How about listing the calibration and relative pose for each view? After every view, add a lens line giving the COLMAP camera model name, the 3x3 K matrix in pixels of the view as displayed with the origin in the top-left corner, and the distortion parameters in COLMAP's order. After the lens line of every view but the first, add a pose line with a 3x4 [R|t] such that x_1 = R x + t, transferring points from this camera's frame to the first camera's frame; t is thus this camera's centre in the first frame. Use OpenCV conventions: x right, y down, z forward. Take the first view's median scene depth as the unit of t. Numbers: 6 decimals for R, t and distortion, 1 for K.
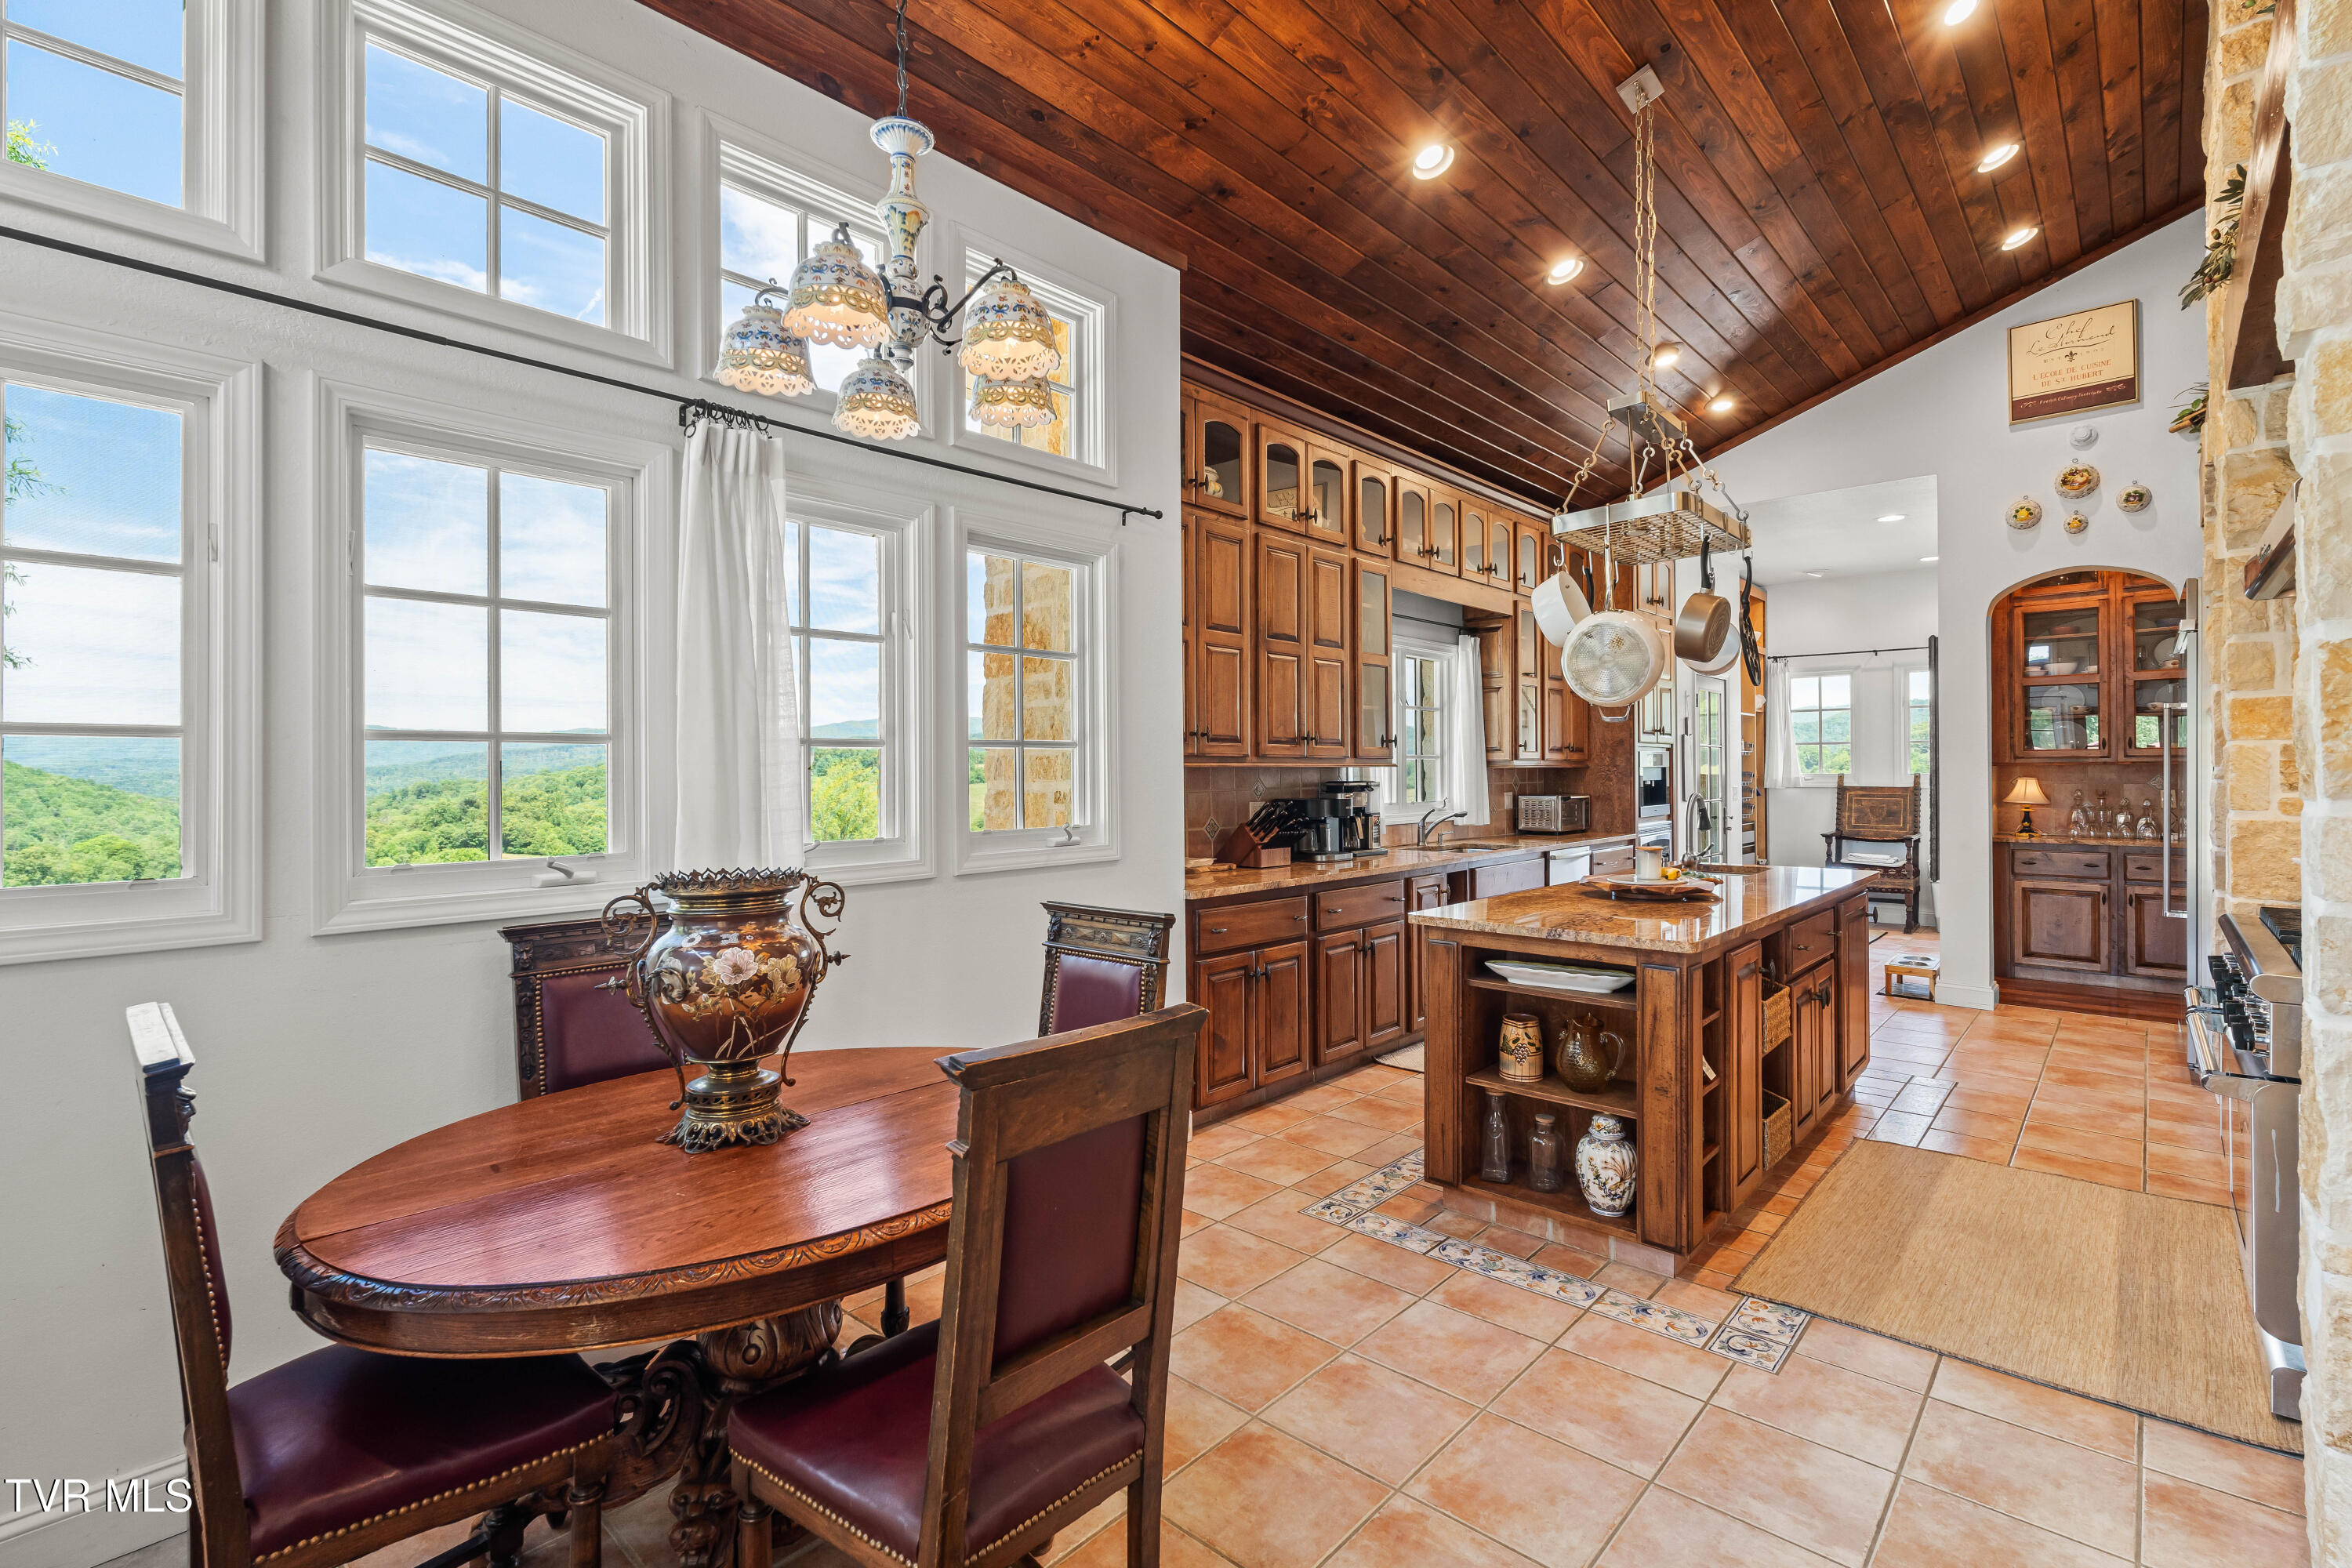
lens RADIAL K [[1052.0, 0, 1209.1], [0, 1052.0, 768.0], [0, 0, 1]] dist [0.000543, -0.000386]
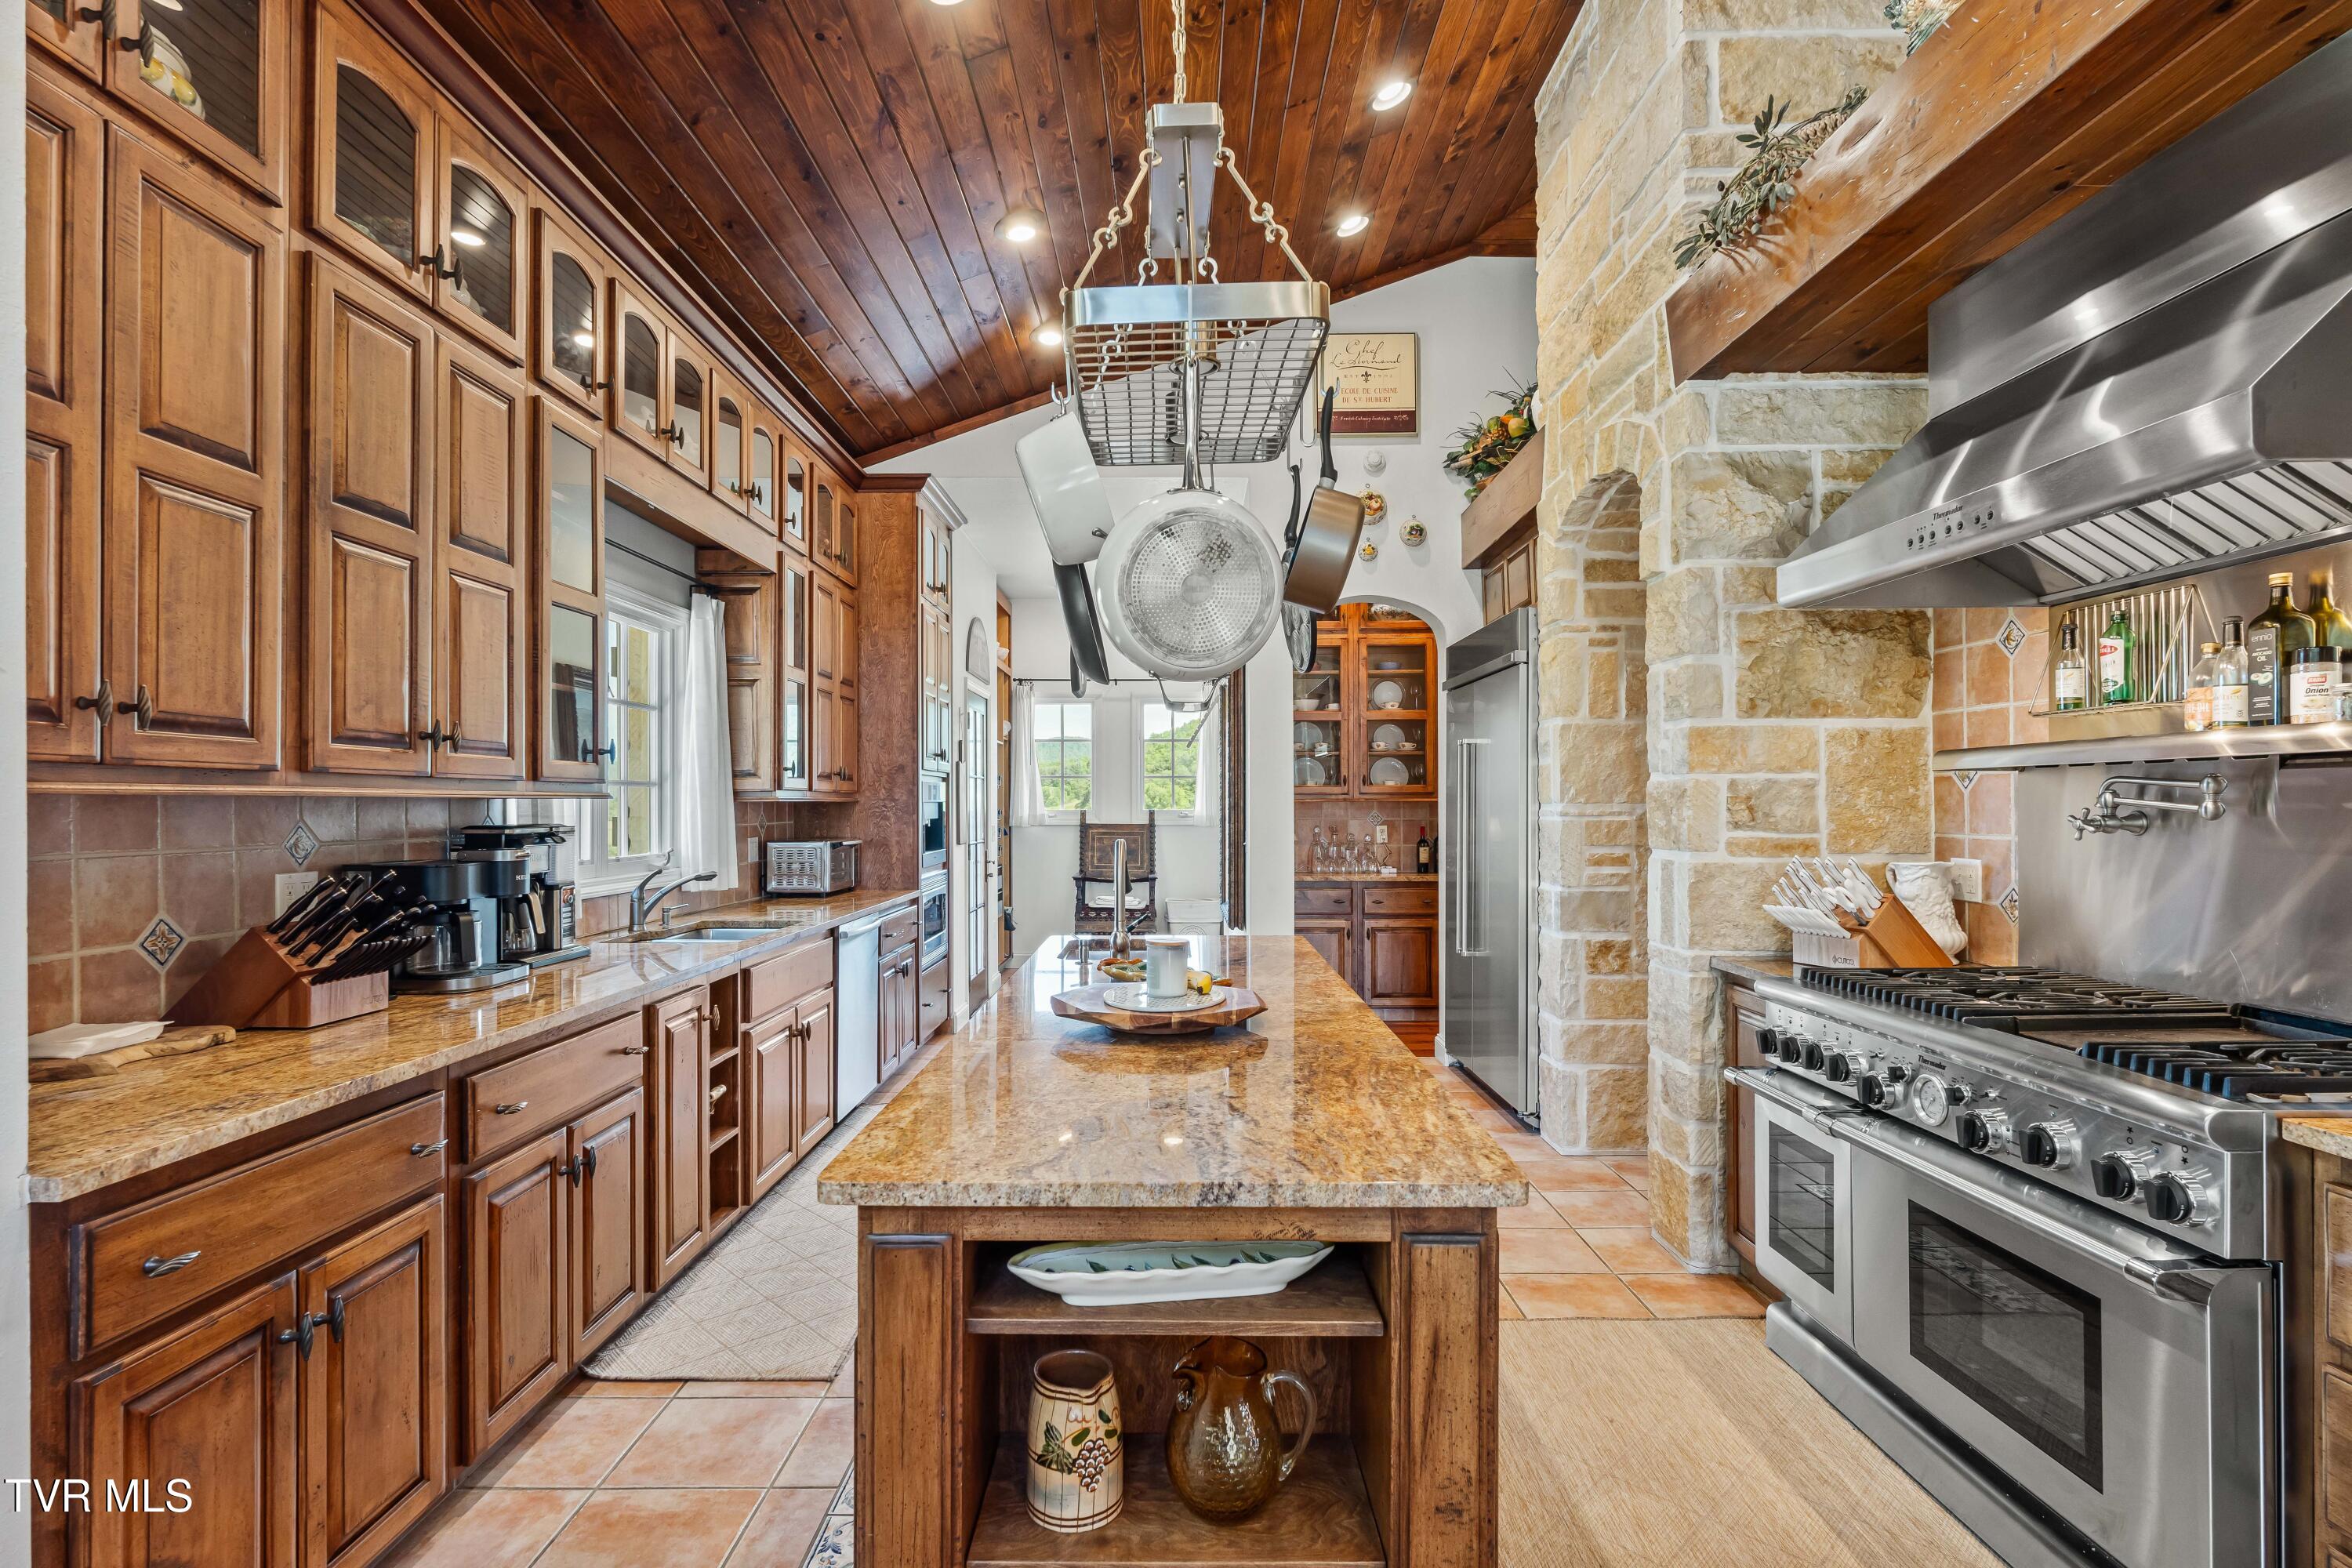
lens RADIAL K [[1101.1, 0, 1151.9], [0, 1101.1, 799.2], [0, 0, 1]] dist [0.001550, -0.000220]
pose [[0.751760, 0.006314, 0.659407, 0.010307], [-0.003183, 0.999977, -0.005946, 0.002108], [-0.659429, 0.002371, 0.751763, 0.437683]]
